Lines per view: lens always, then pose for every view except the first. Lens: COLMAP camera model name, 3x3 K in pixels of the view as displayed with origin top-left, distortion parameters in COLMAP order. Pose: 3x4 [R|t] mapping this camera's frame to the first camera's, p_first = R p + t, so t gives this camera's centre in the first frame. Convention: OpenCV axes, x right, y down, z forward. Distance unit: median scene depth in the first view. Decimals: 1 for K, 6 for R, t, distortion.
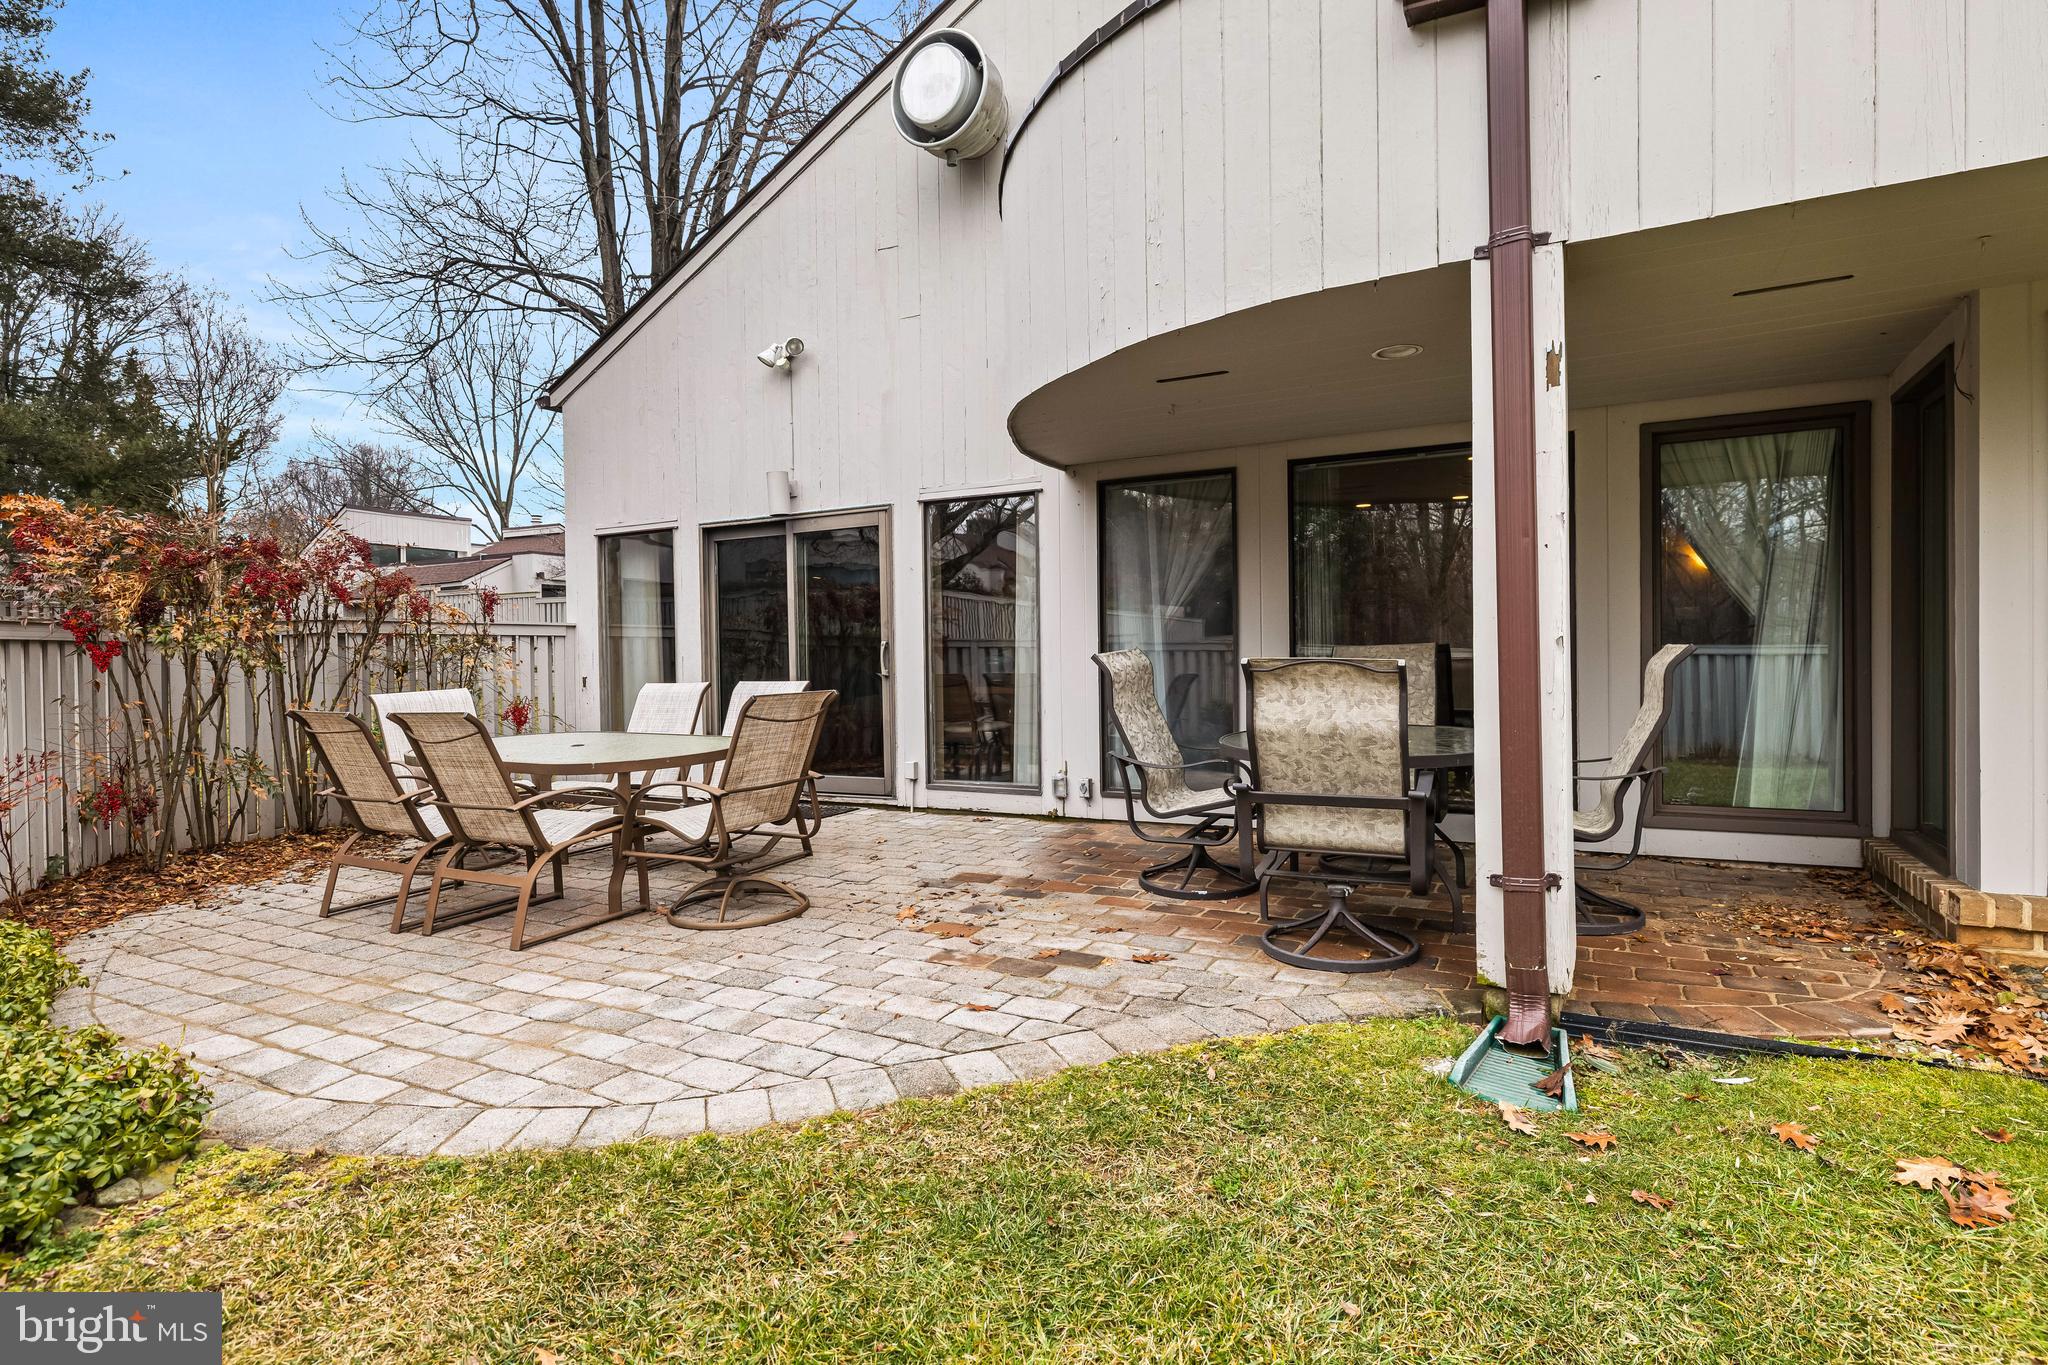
lens RADIAL K [[1037.2, 0, 1020.6], [0, 1037.2, 670.9], [0, 0, 1]] dist [-0.001669, 0.004346]
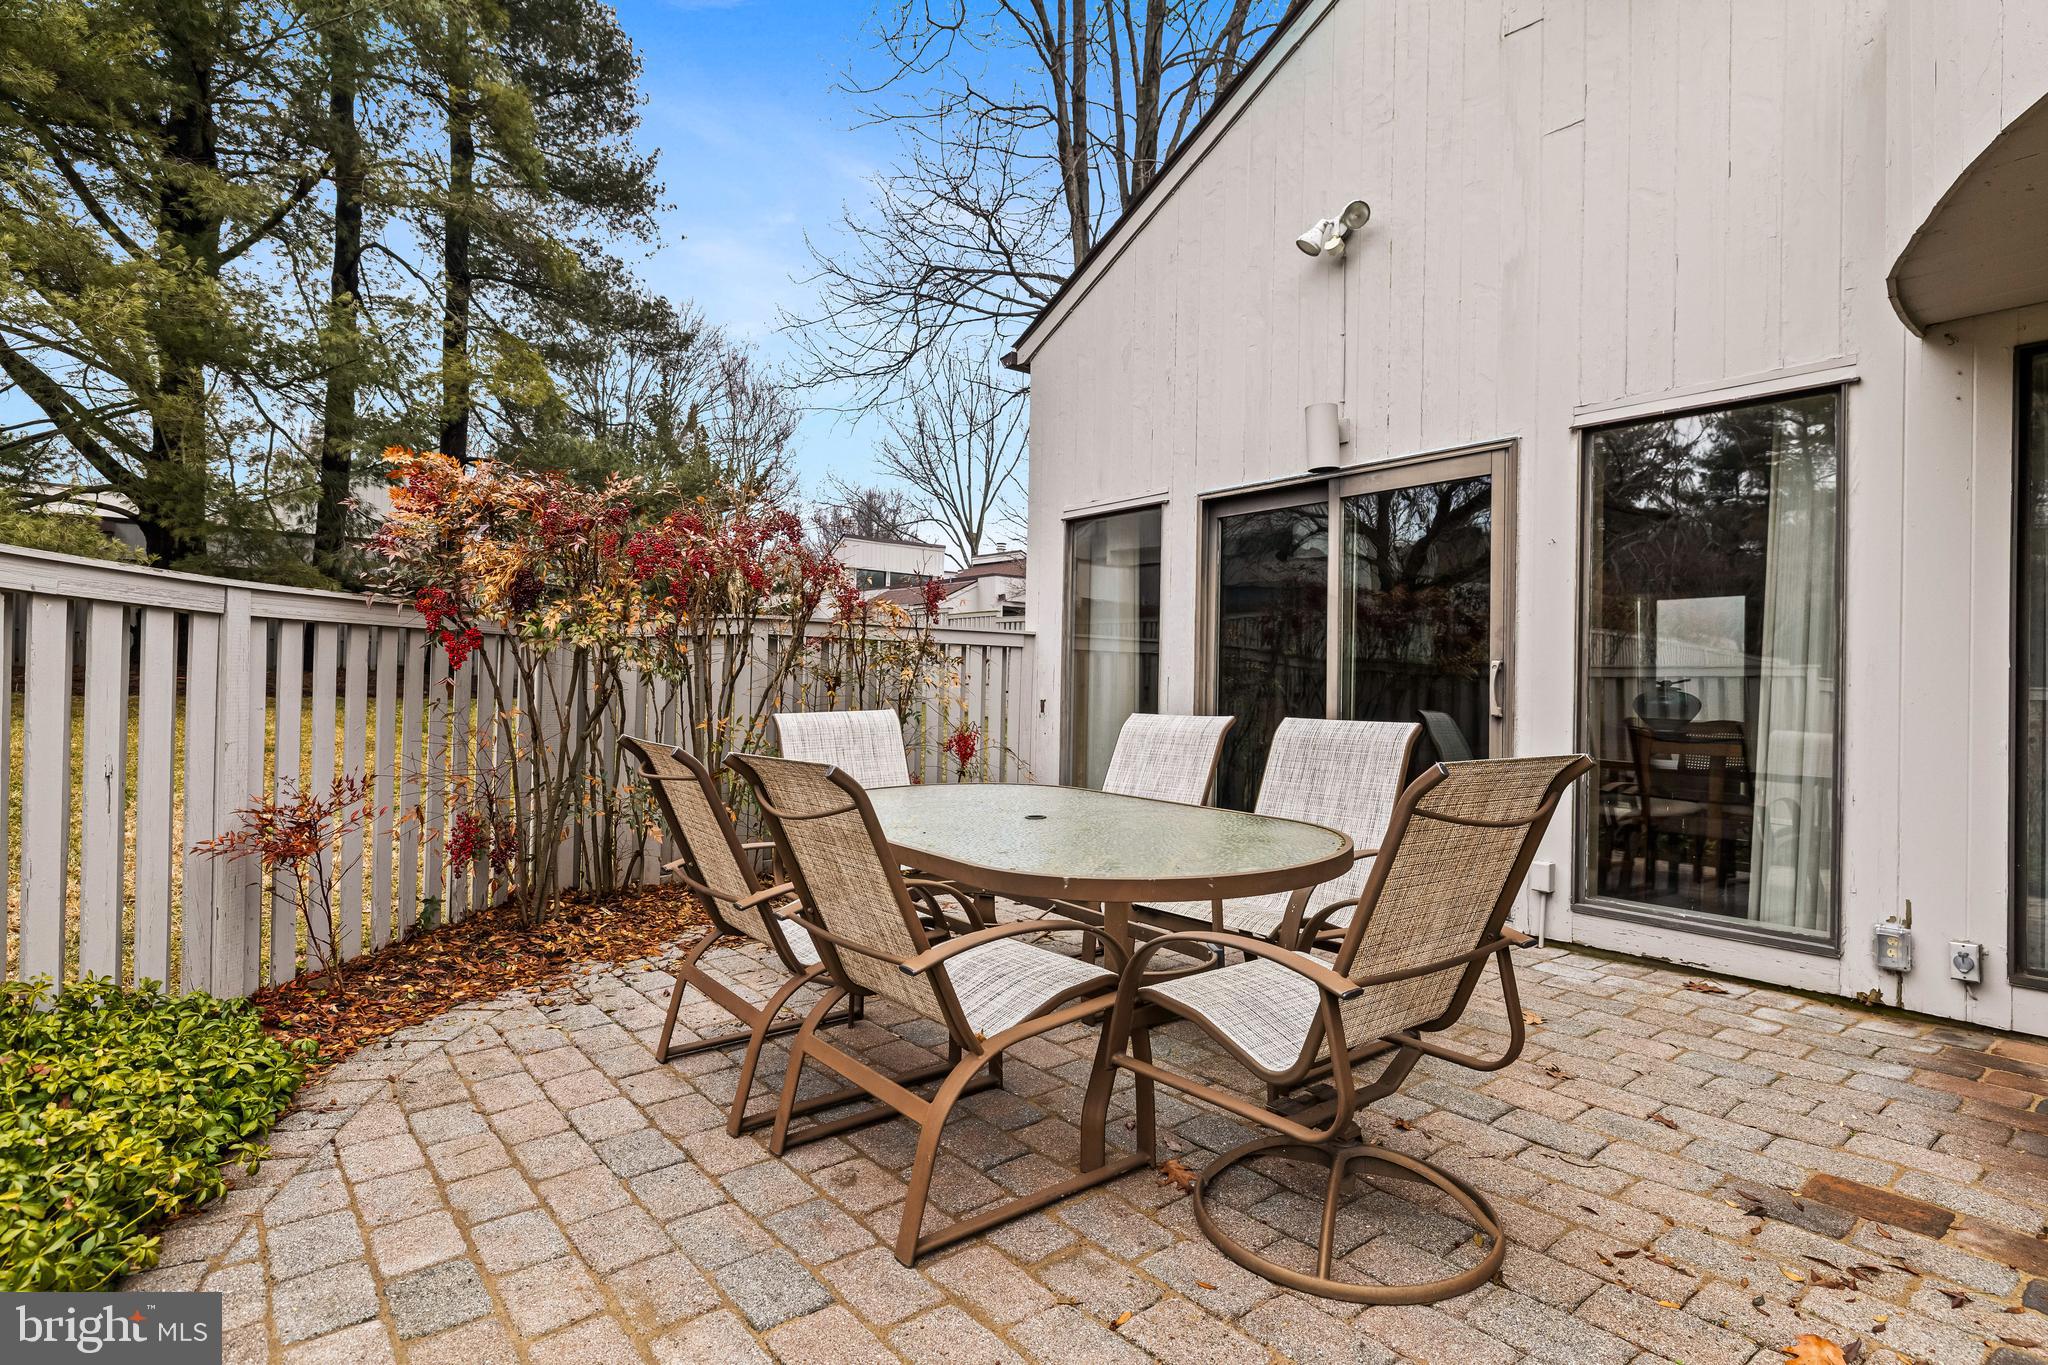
lens RADIAL K [[1037.2, 0, 1027.1], [0, 1037.2, 683.4], [0, 0, 1]] dist [-0.001669, 0.004346]
pose [[0.917229, 0.032127, -0.397062, -0.116402], [-0.039006, 0.999196, -0.009259, 0.001083], [0.396445, 0.023980, 0.917745, 0.265418]]
